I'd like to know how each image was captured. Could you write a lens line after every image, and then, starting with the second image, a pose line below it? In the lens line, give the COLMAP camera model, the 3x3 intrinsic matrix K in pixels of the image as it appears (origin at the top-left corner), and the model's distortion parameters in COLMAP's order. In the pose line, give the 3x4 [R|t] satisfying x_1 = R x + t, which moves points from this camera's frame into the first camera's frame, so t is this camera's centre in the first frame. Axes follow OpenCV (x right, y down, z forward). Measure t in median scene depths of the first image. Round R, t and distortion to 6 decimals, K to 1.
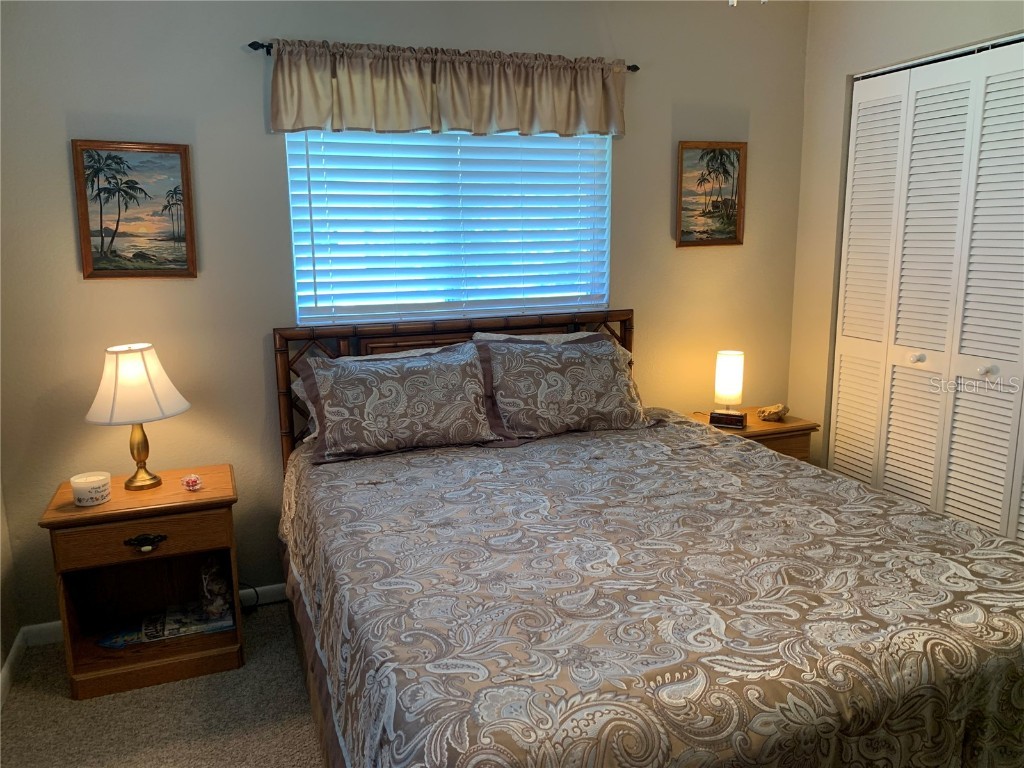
lens RADIAL K [[784.7, 0, 512.0], [0, 784.7, 384.0], [0, 0, 1]] dist [0.043885, -0.078165]
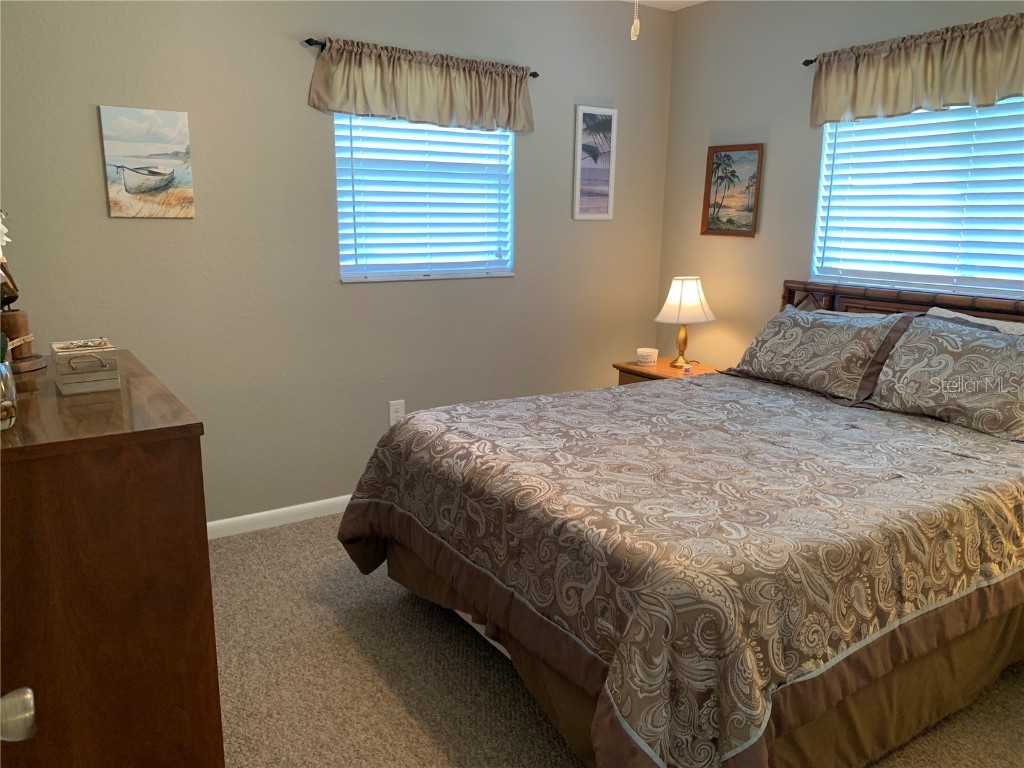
lens RADIAL K [[797.5, 0, 512.0], [0, 797.5, 384.0], [0, 0, 1]] dist [0.007701, -0.009414]
pose [[0.191032, 0.218290, -0.957004, 0.970272], [-0.196249, 0.963768, 0.180659, -0.057557], [0.961765, 0.153300, 0.226950, 0.310066]]
